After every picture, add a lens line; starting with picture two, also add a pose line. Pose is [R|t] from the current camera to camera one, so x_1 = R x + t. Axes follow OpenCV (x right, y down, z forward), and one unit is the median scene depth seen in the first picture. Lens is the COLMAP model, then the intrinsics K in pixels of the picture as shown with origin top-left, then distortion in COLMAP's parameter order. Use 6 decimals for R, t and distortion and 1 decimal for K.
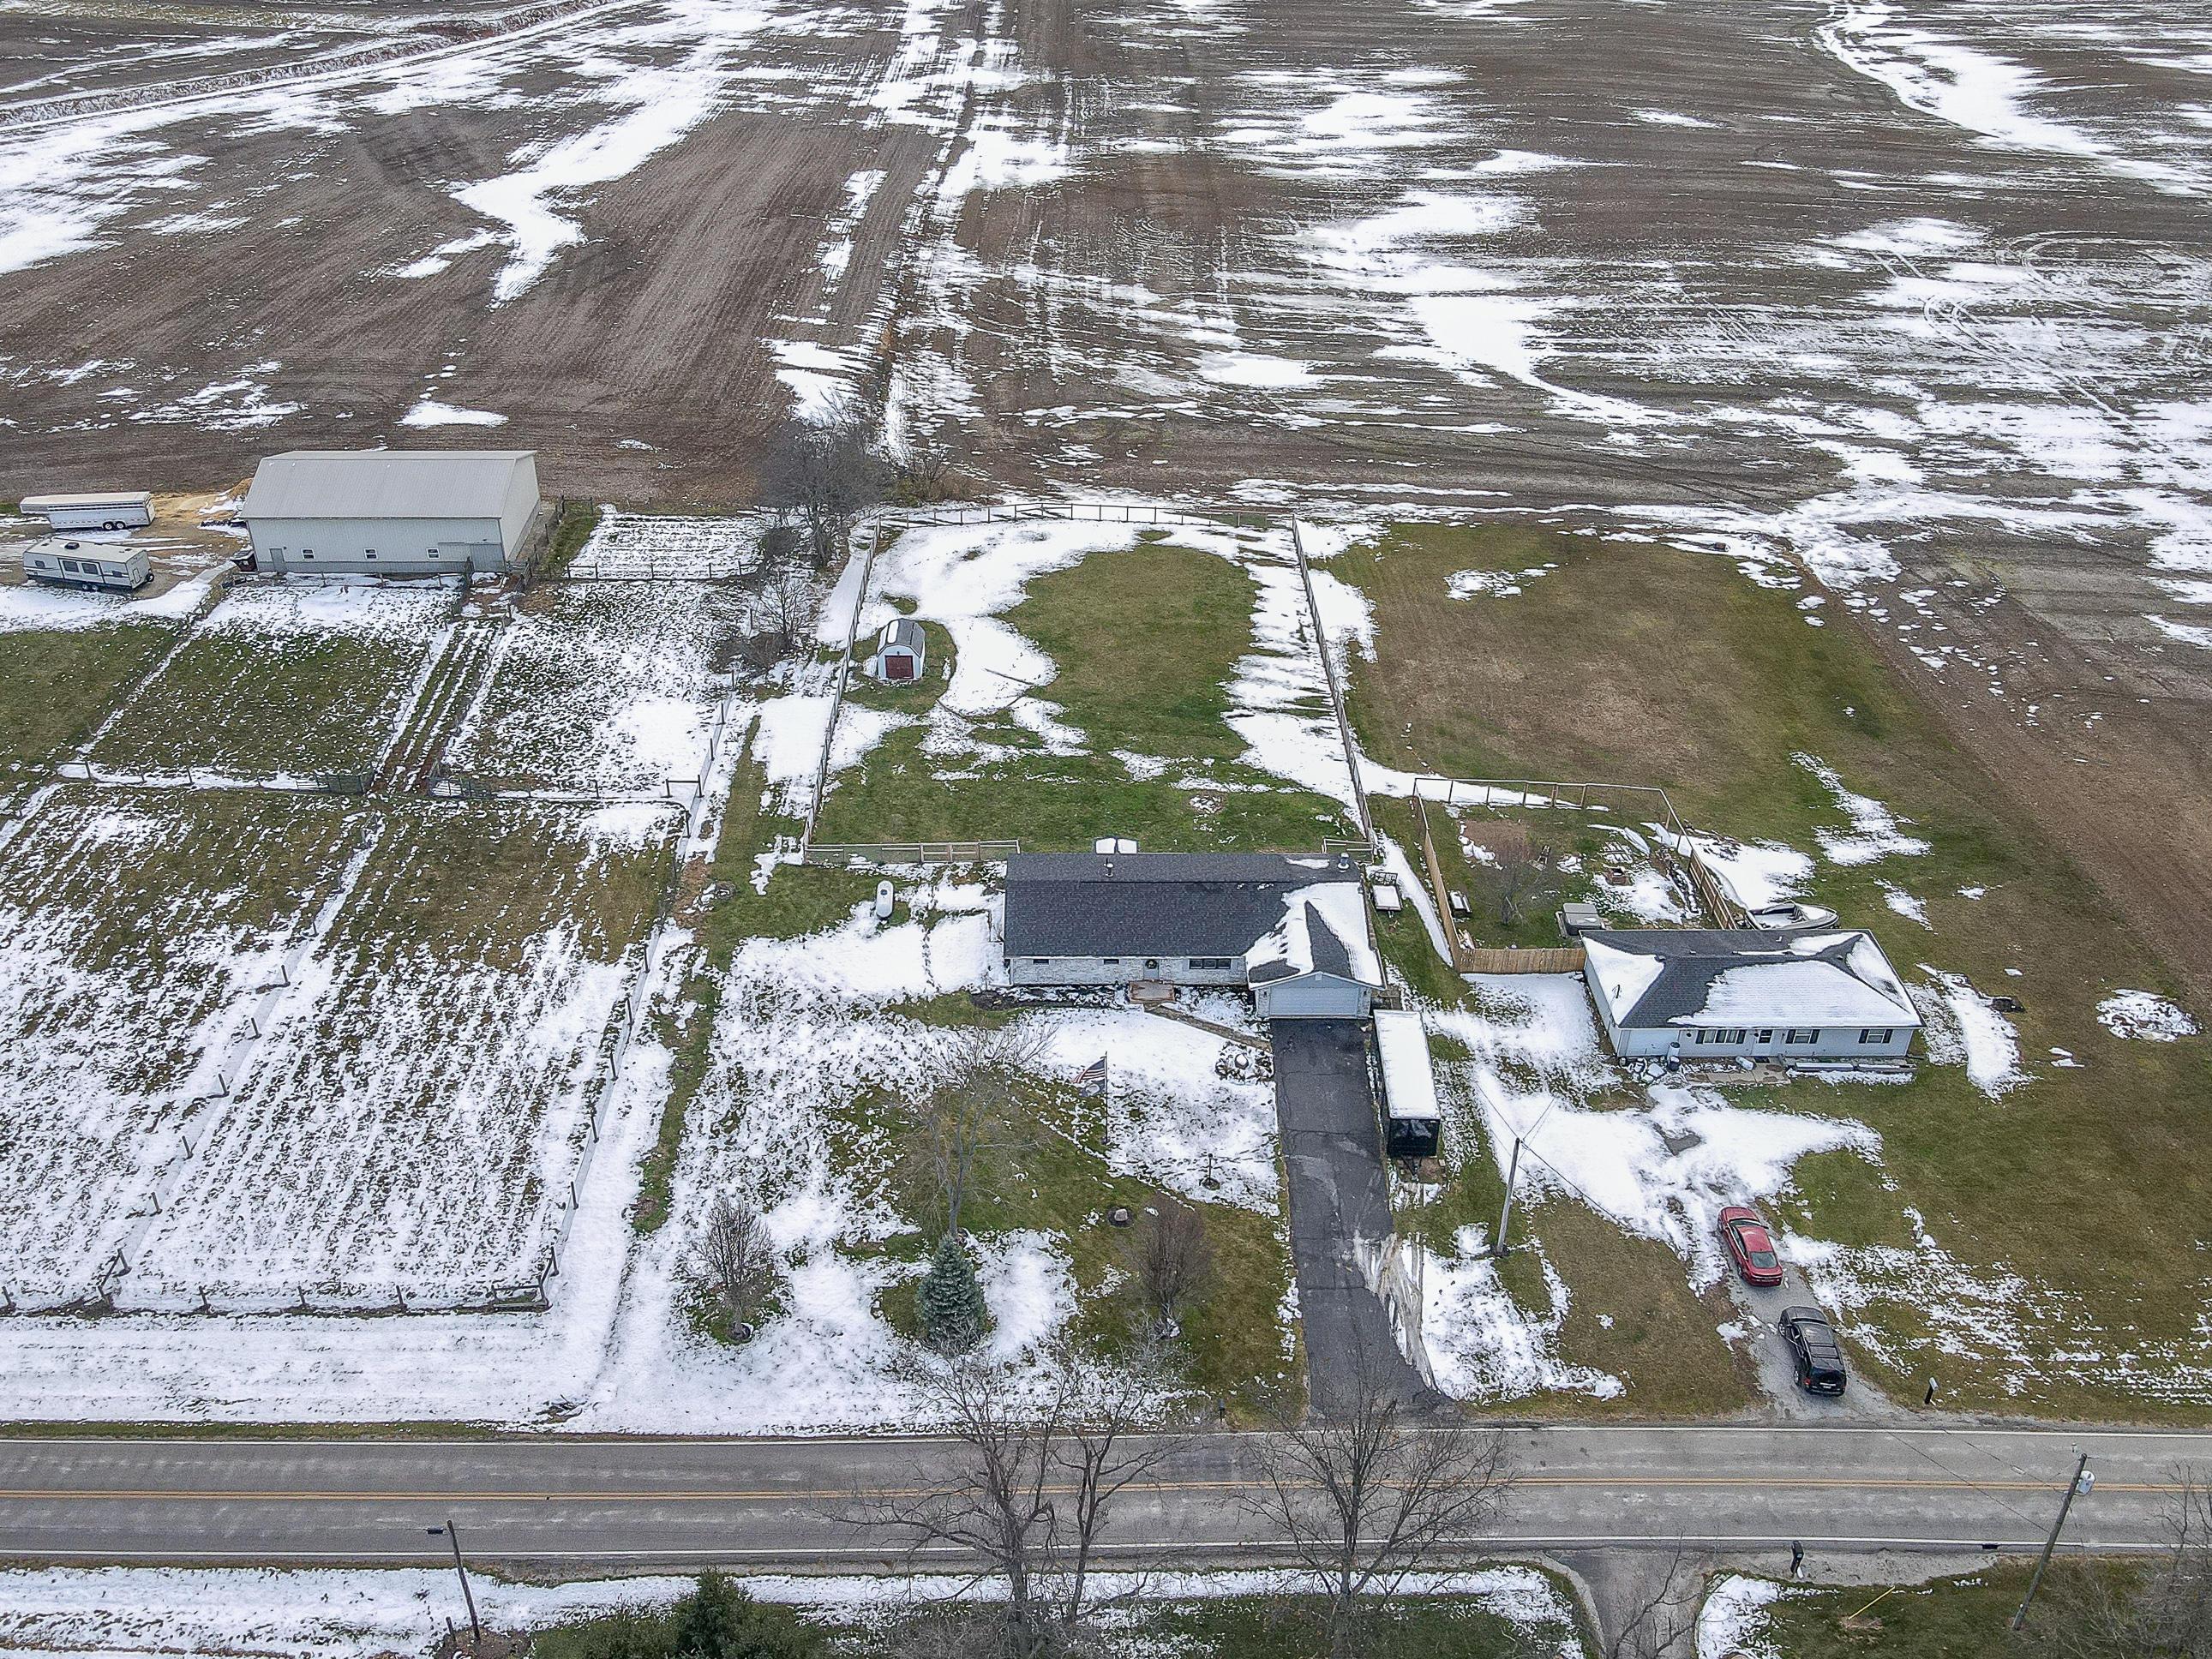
lens RADIAL K [[1830.3, 0, 1107.9], [0, 1830.3, 749.2], [0, 0, 1]] dist [0.001746, 0.036099]
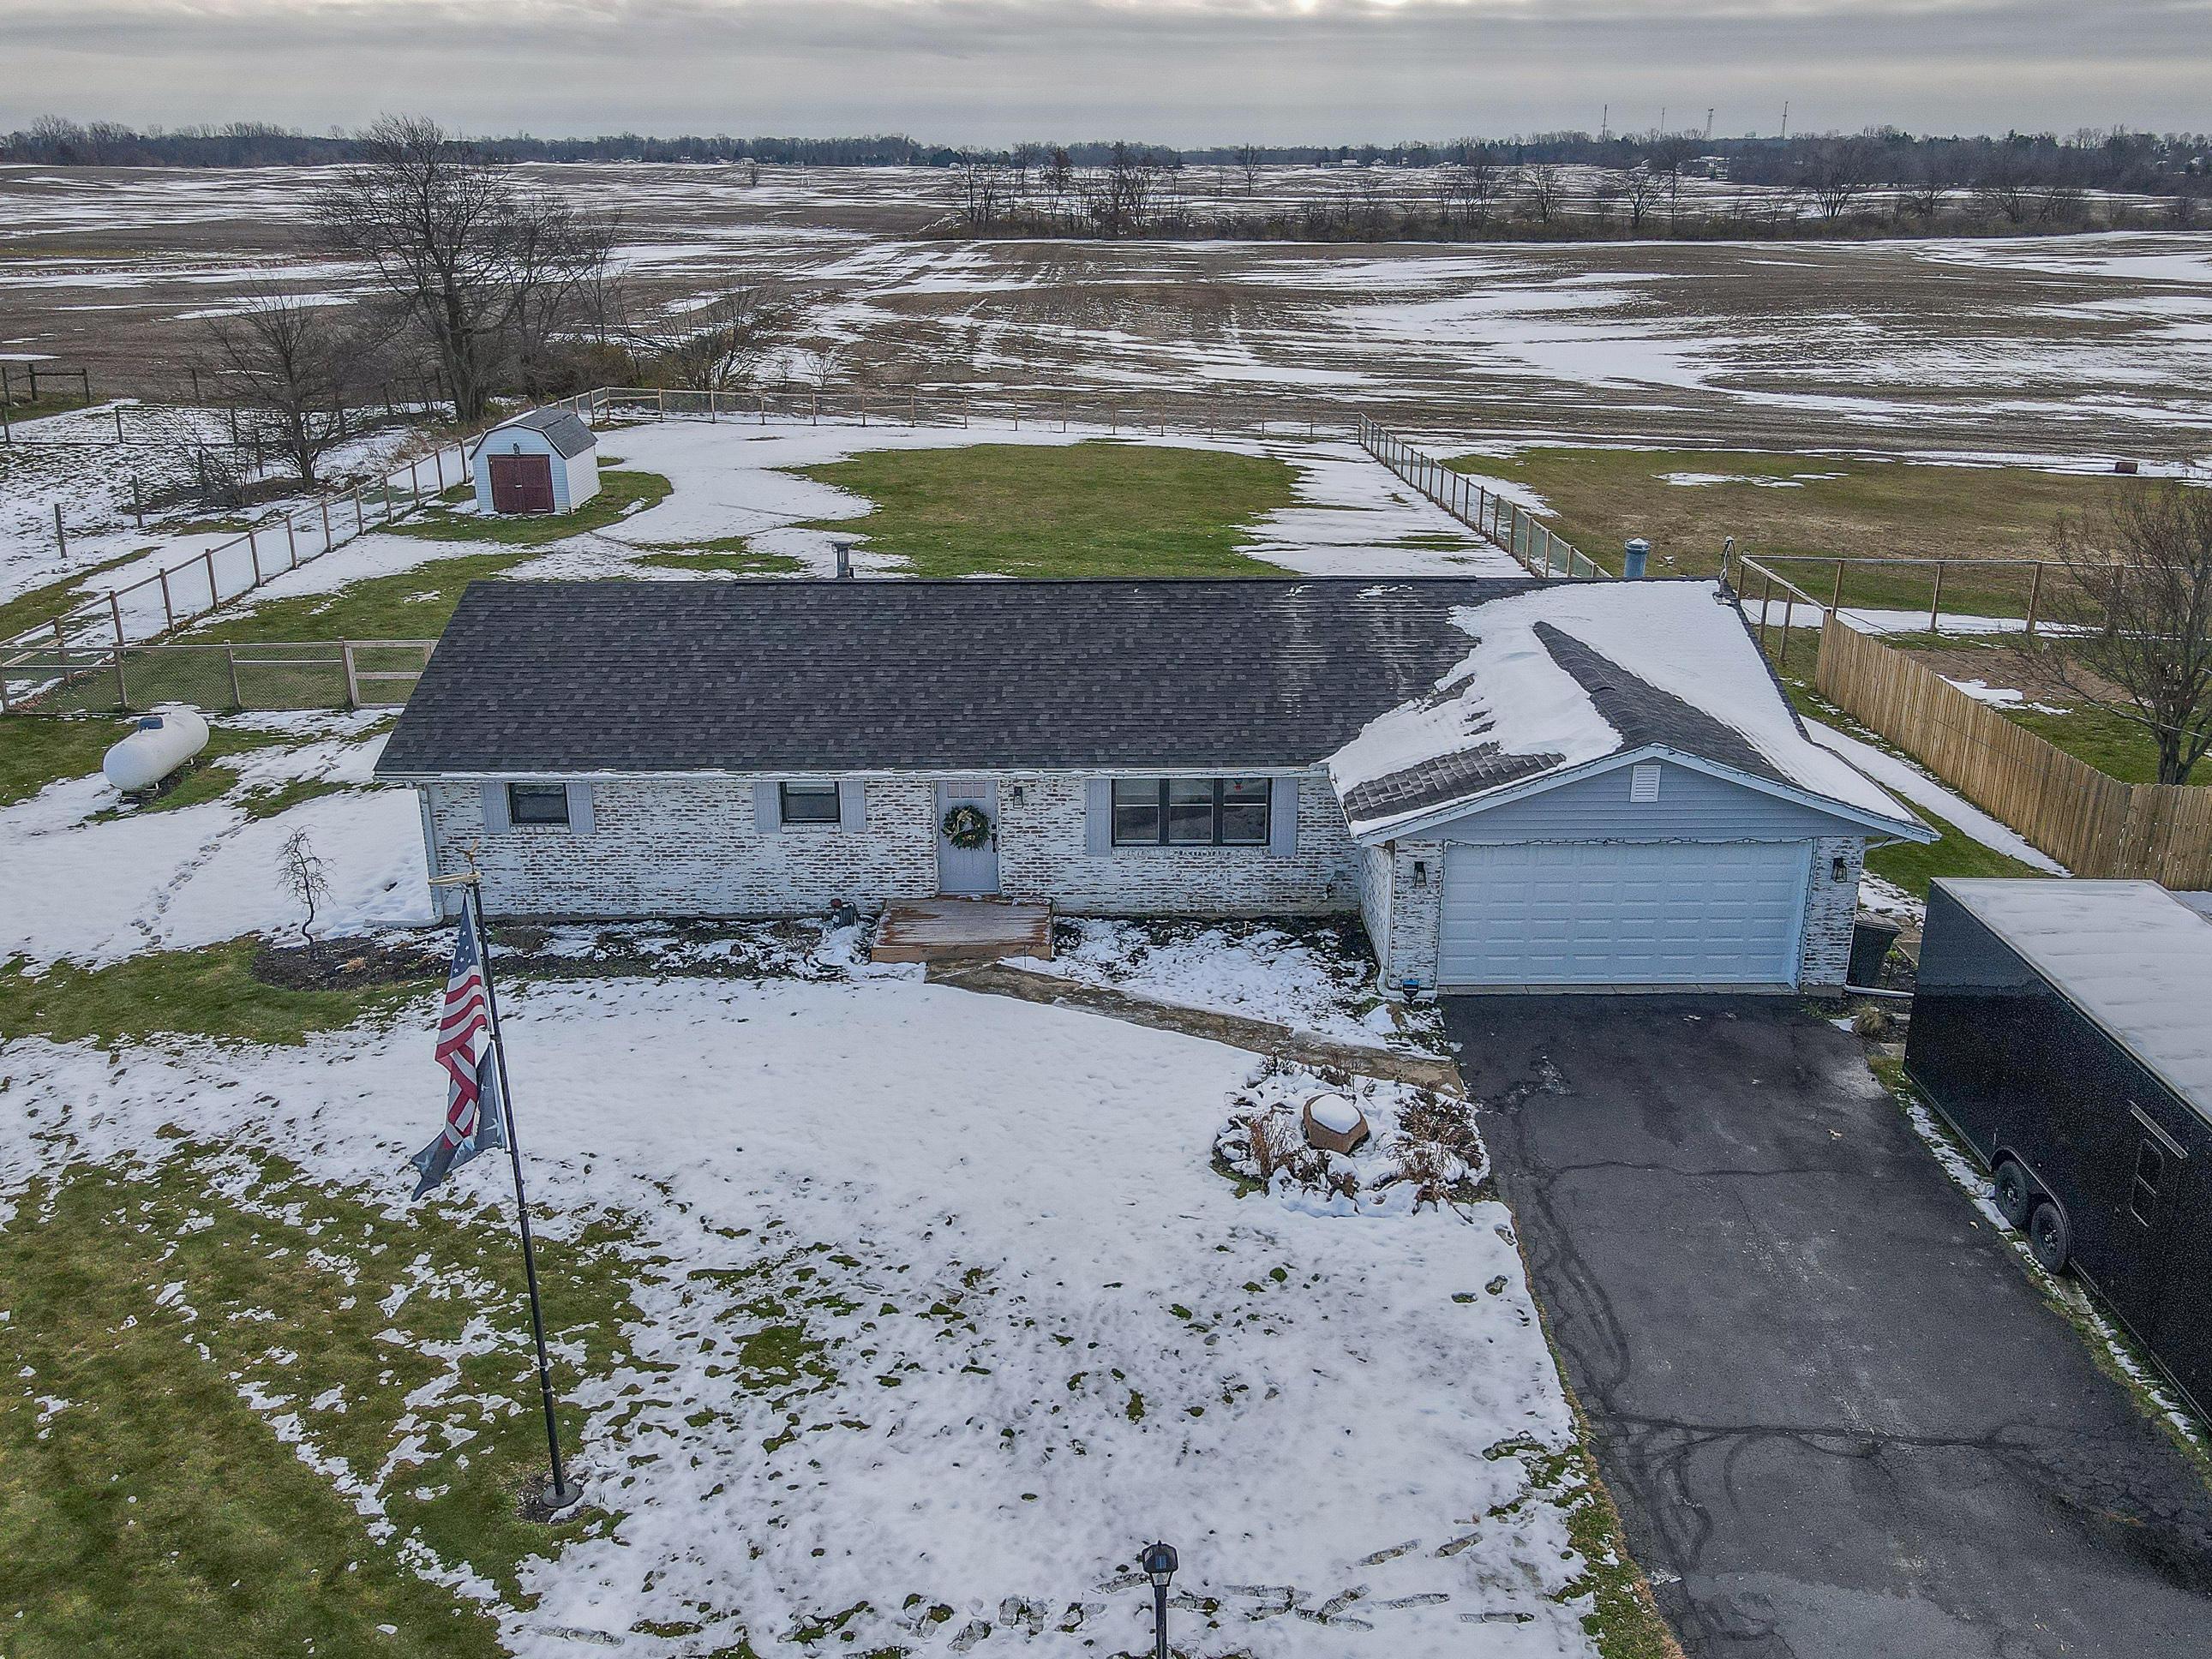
lens RADIAL K [[1830.3, 0, 1107.9], [0, 1830.3, 749.2], [0, 0, 1]] dist [0.001746, 0.036099]
pose [[0.999778, -0.014830, -0.014936, 0.047884], [0.010610, 0.967957, -0.250892, 0.171951], [0.018178, 0.250678, 0.967900, 0.741229]]
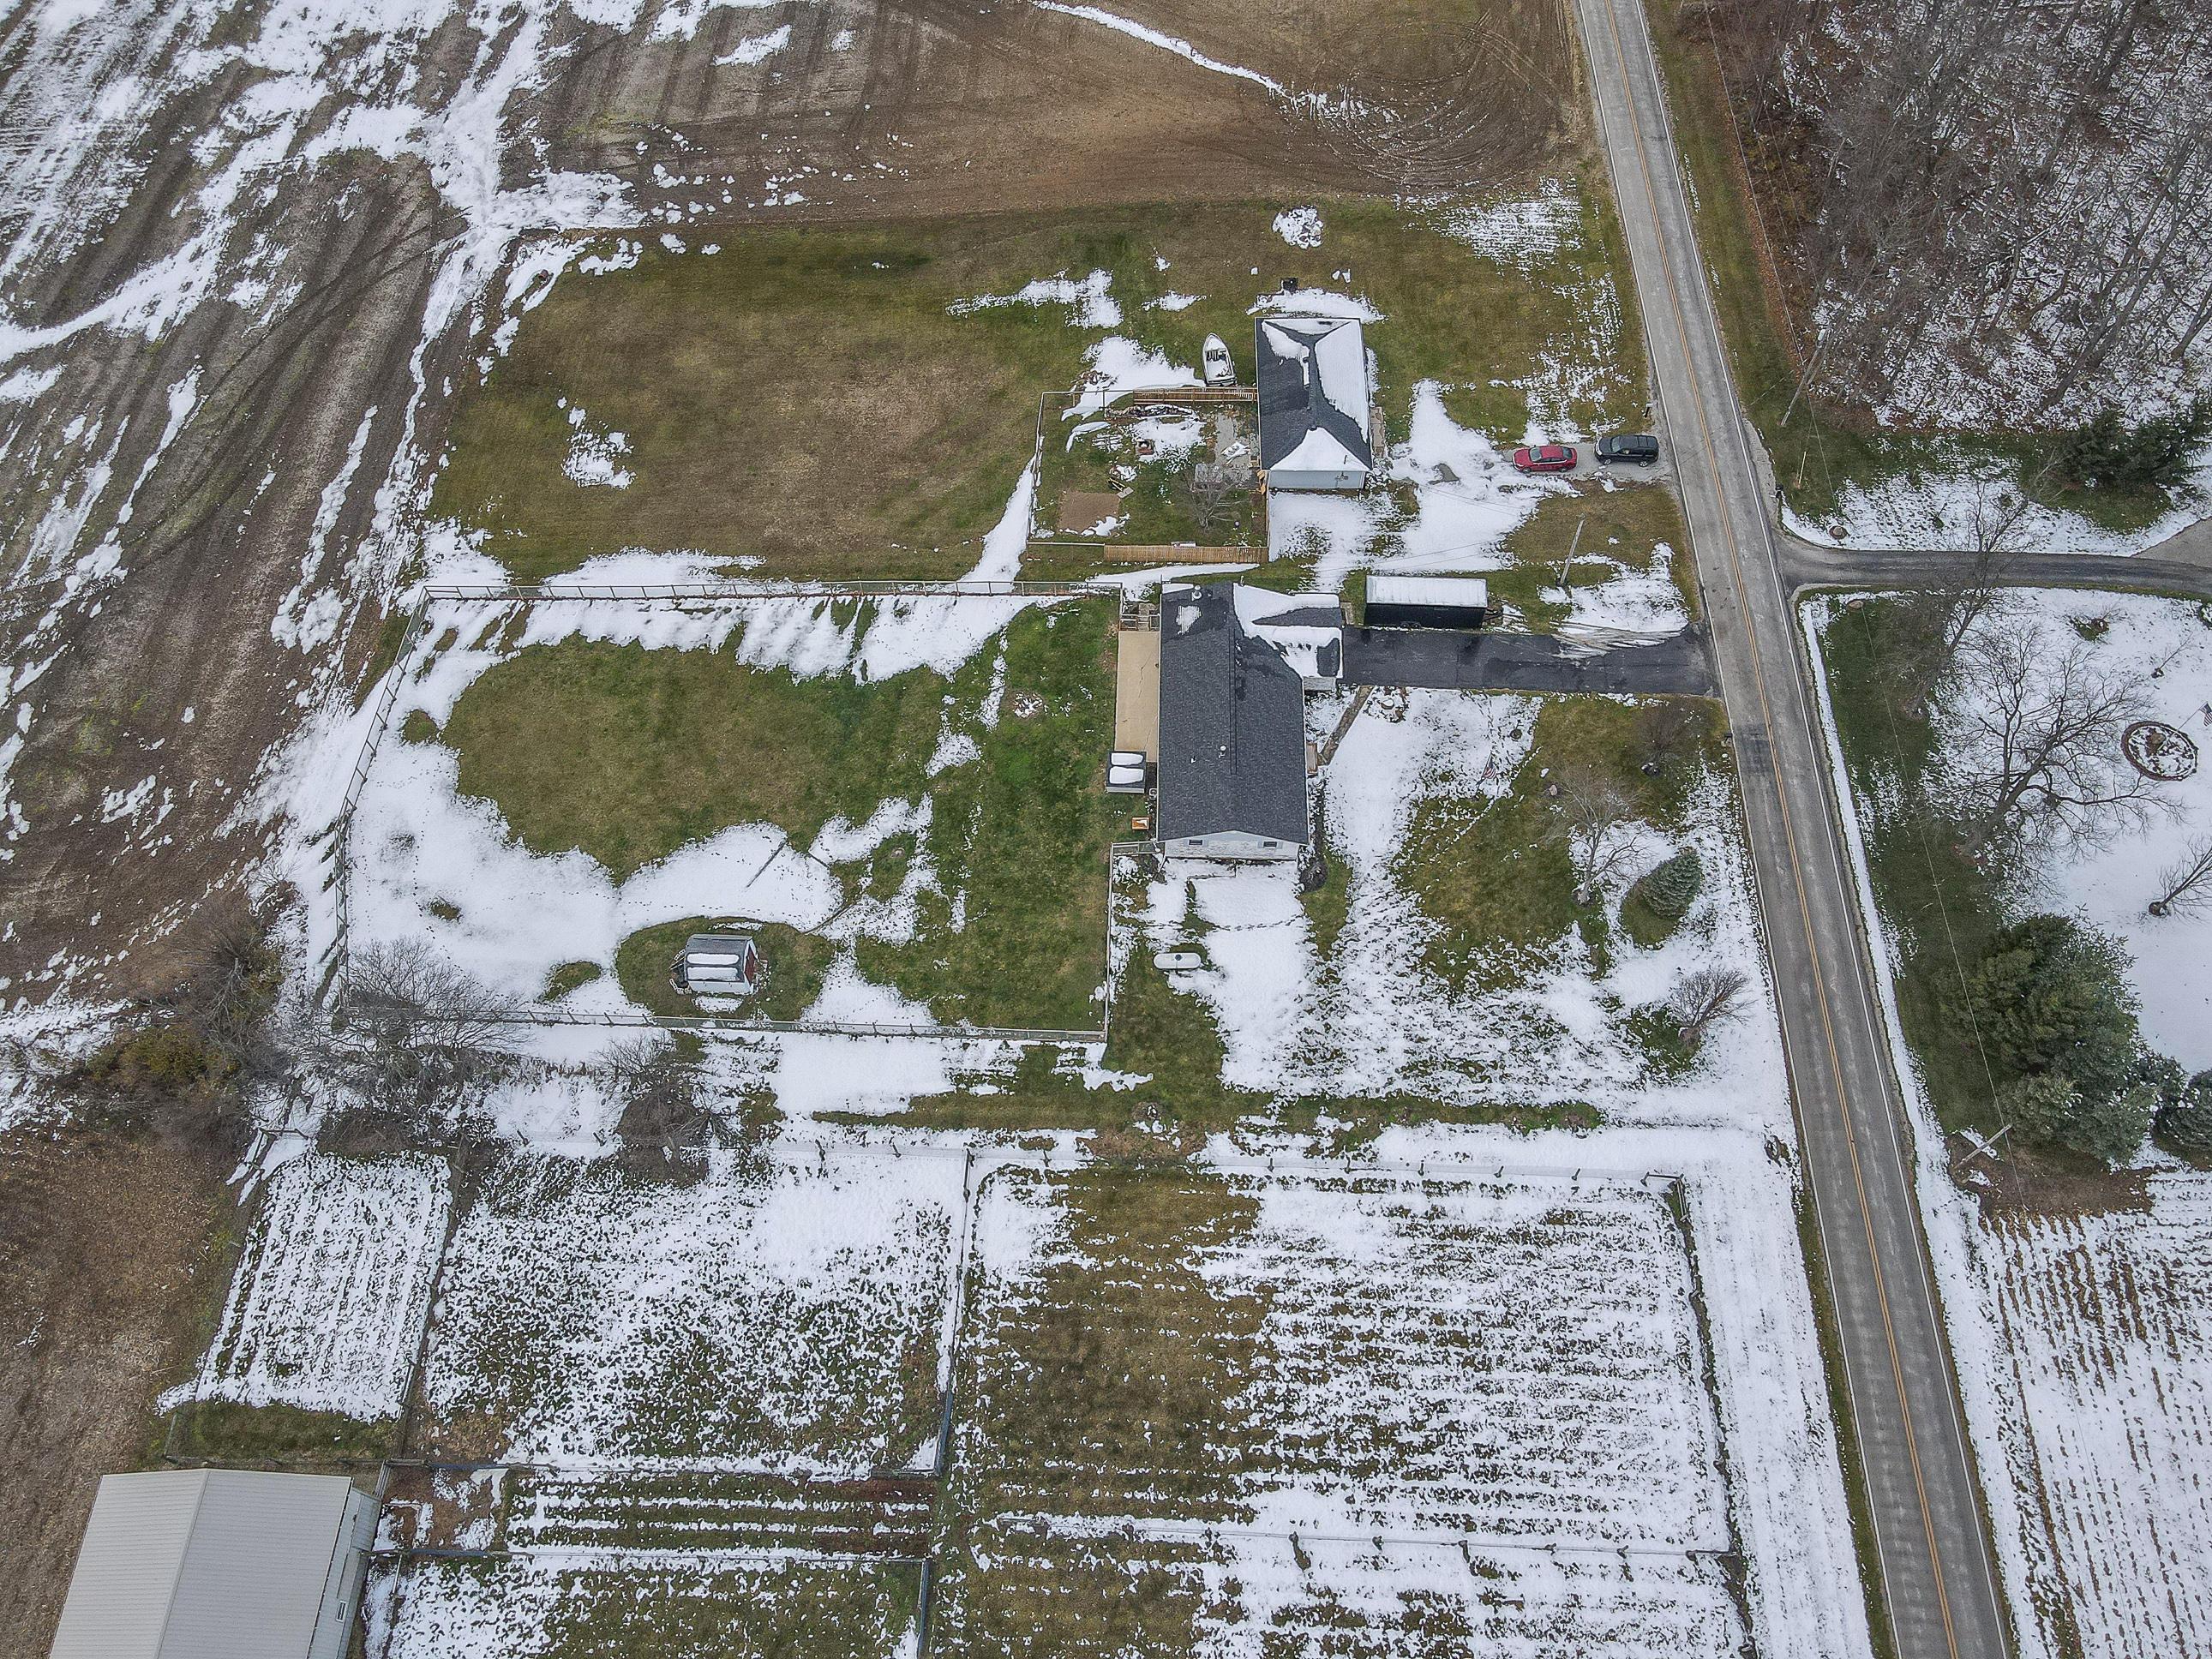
lens RADIAL K [[1623.4, 0, 1101.3], [0, 1623.4, 797.0], [0, 0, 1]] dist [0.003925, 0.032503]
pose [[0.056486, -0.855378, 0.514915, -0.560046], [0.555275, 0.455531, 0.695817, -0.680614], [-0.829746, 0.246616, 0.500701, 0.573927]]
